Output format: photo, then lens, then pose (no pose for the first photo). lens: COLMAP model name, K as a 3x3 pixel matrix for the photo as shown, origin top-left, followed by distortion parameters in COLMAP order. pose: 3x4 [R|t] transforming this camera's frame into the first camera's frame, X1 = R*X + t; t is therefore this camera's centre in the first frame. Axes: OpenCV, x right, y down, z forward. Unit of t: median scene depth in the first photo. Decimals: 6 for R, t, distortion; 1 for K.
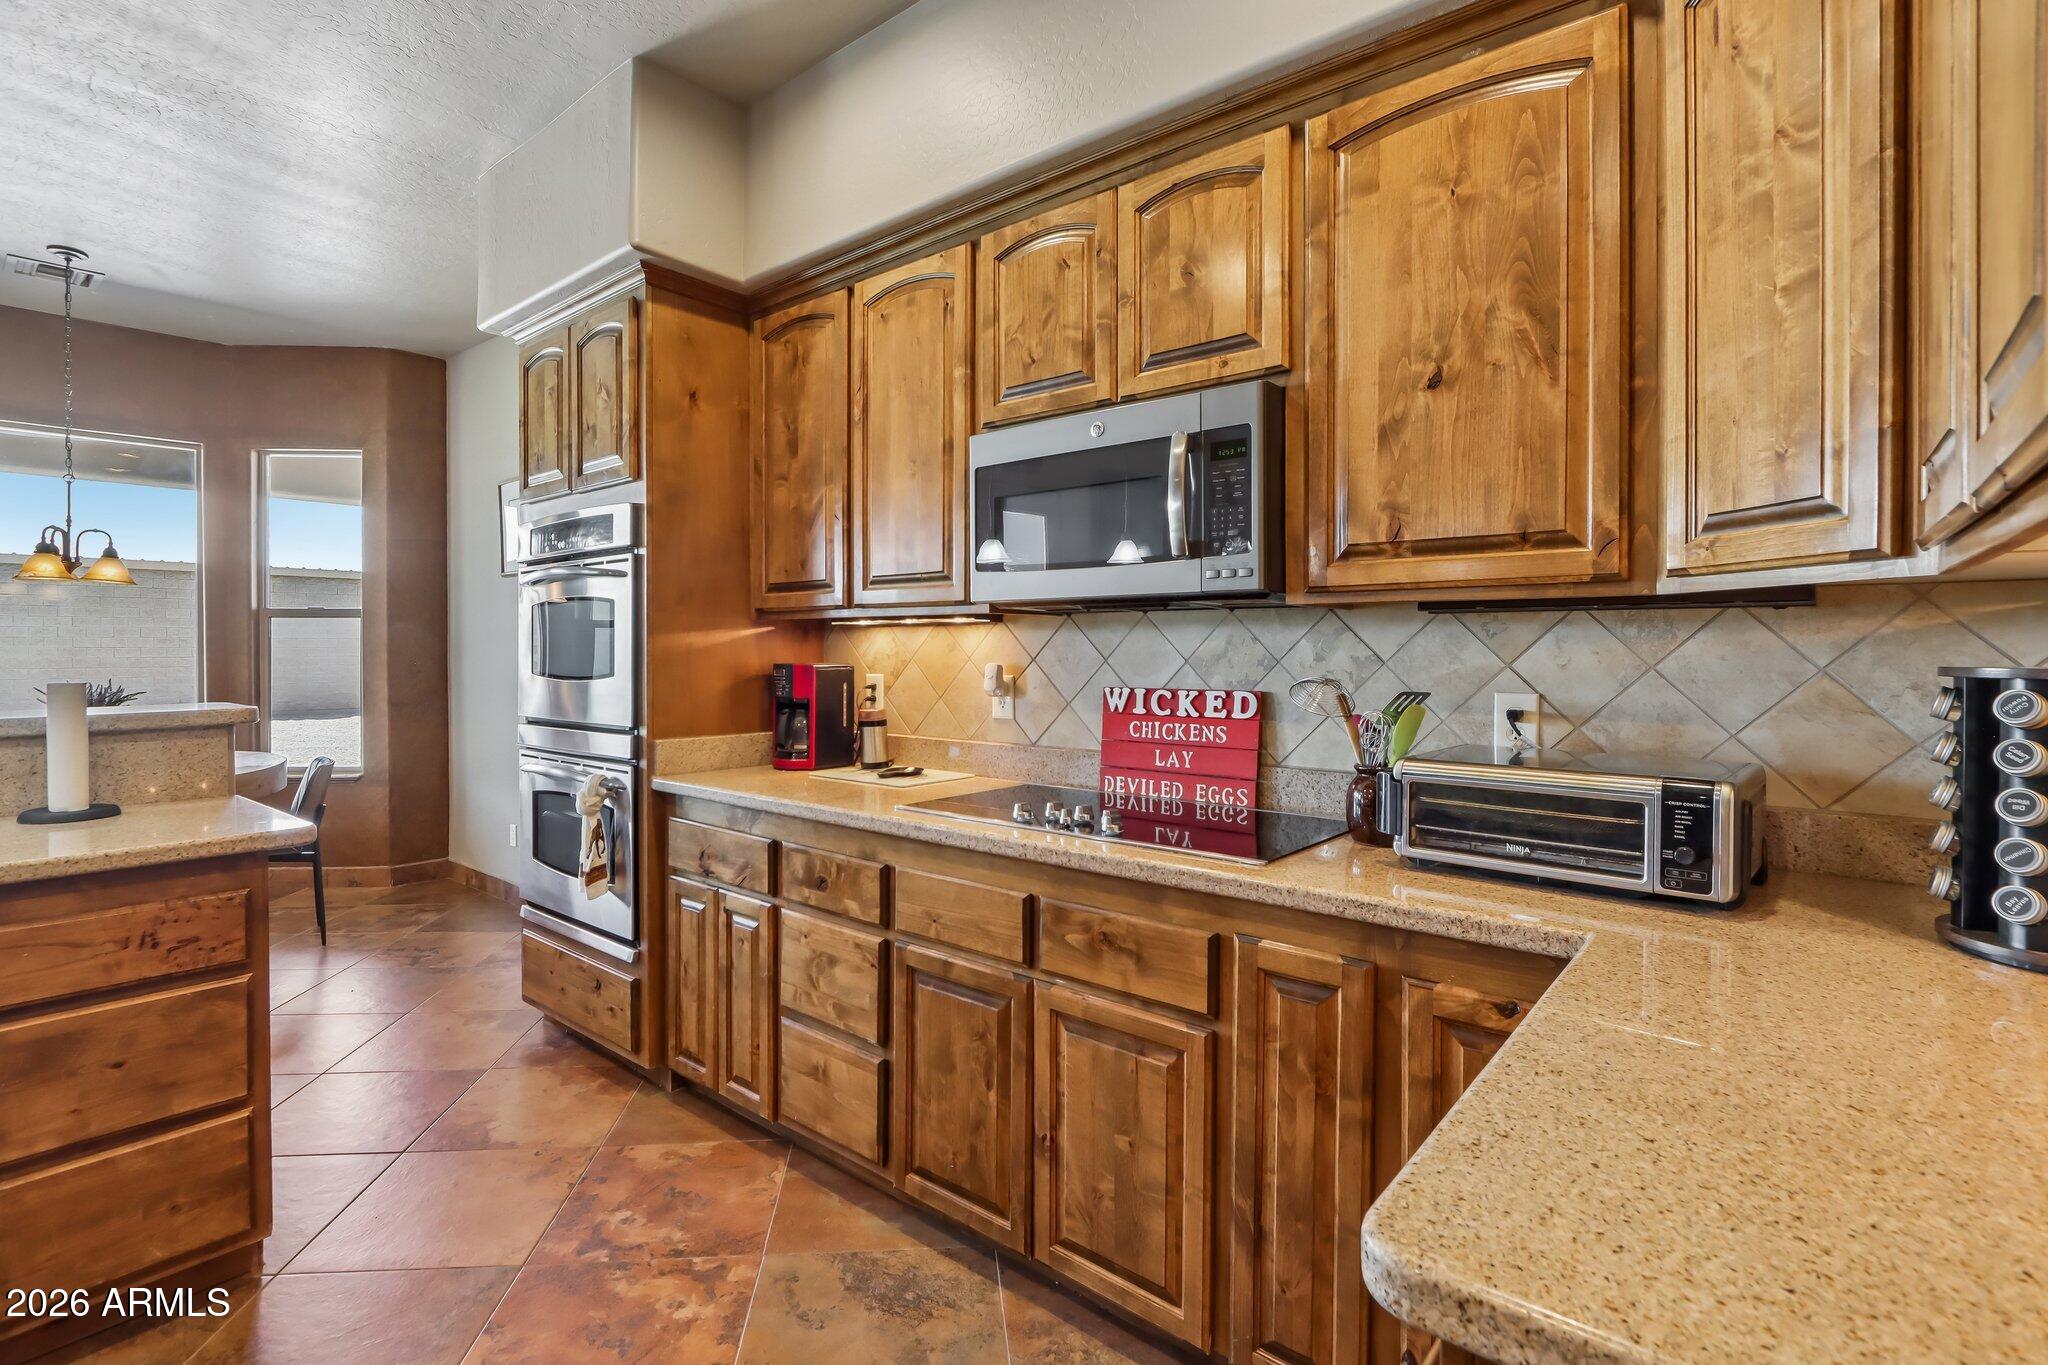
lens RADIAL K [[952.0, 0, 986.4], [0, 952.0, 653.3], [0, 0, 1]] dist [-0.017213, 0.003017]
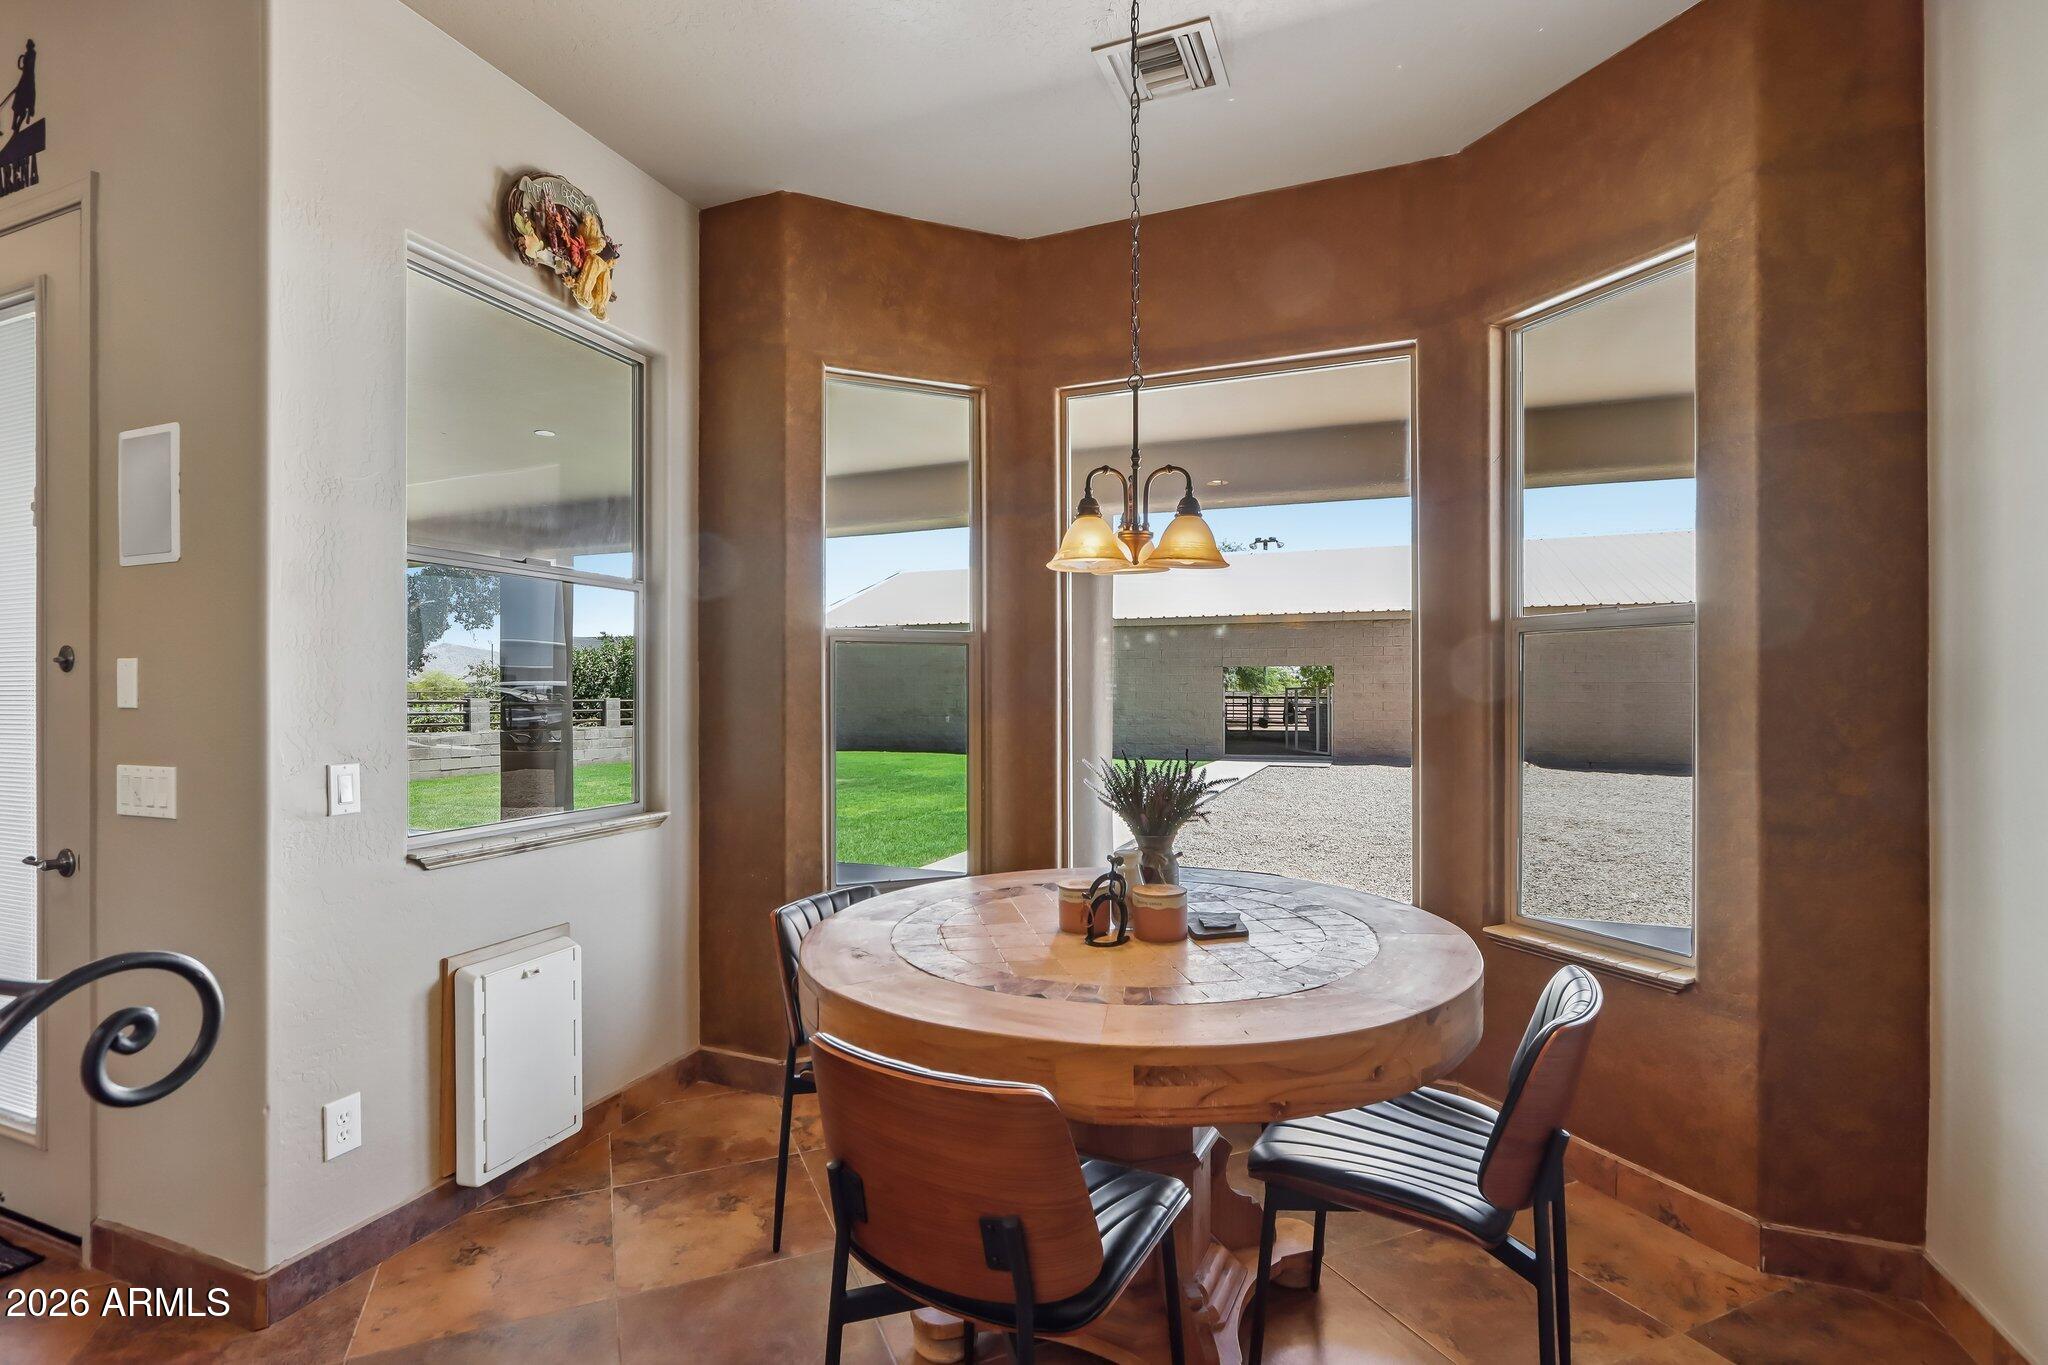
lens RADIAL K [[952.0, 0, 985.3], [0, 952.0, 695.2], [0, 0, 1]] dist [-0.017213, 0.003017]
pose [[0.316279, 0.003082, -0.948661, -0.768466], [-0.007544, 0.999971, 0.000733, -0.004475], [0.948636, 0.006925, 0.316293, 1.206167]]
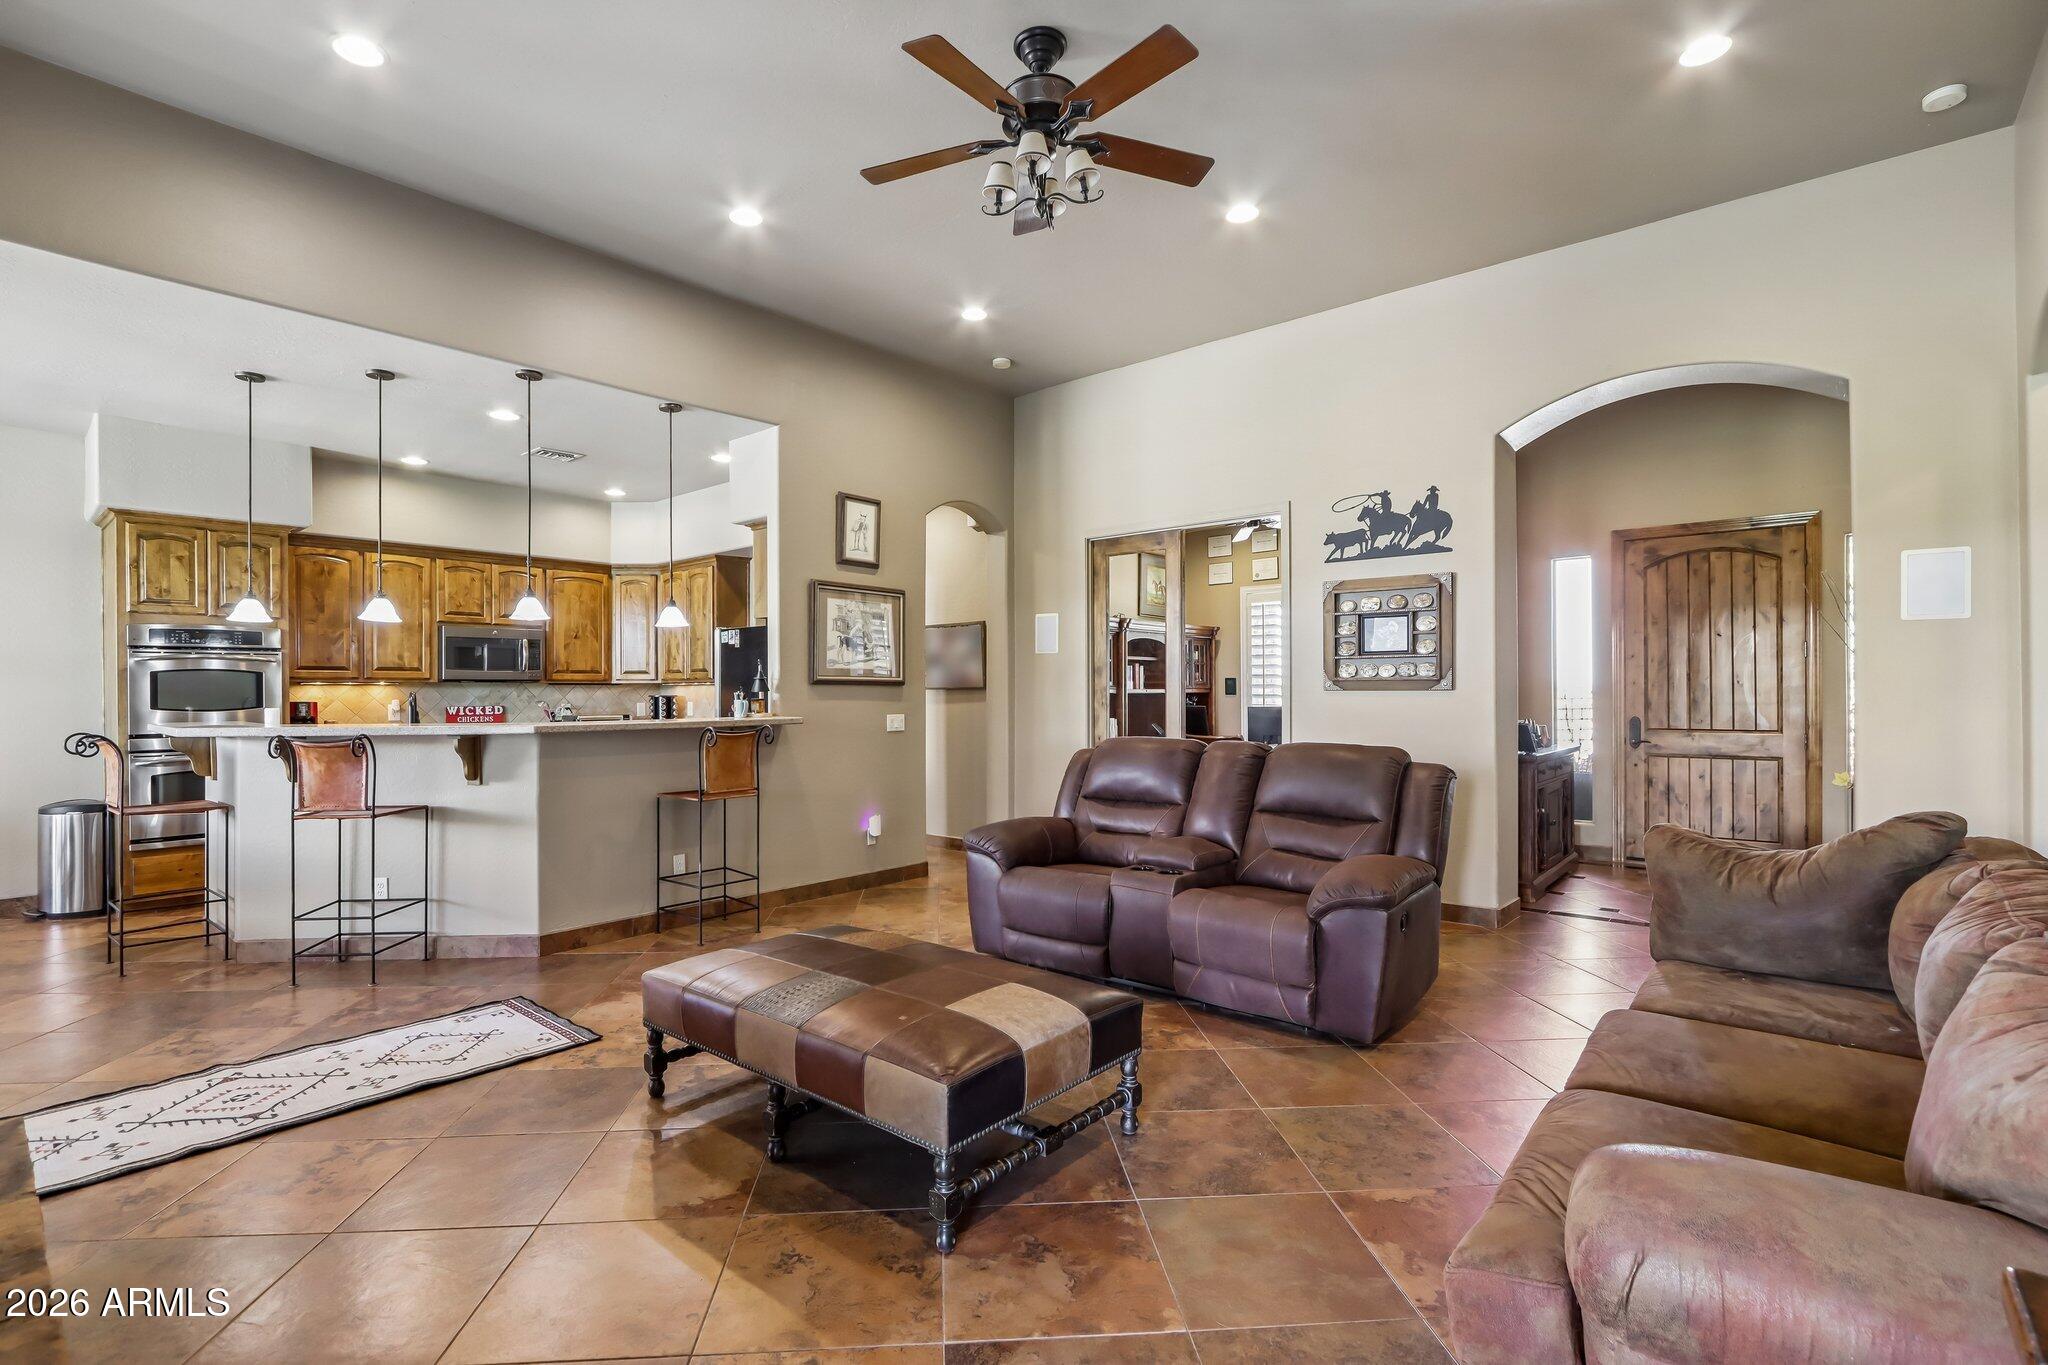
lens RADIAL K [[952.0, 0, 992.6], [0, 952.0, 691.5], [0, 0, 1]] dist [-0.017213, 0.003017]
pose [[0.023356, -0.000037, 0.999727, -2.948349], [0.012182, 0.999926, -0.000248, 0.009375], [-0.999653, 0.012185, 0.023355, -0.833763]]
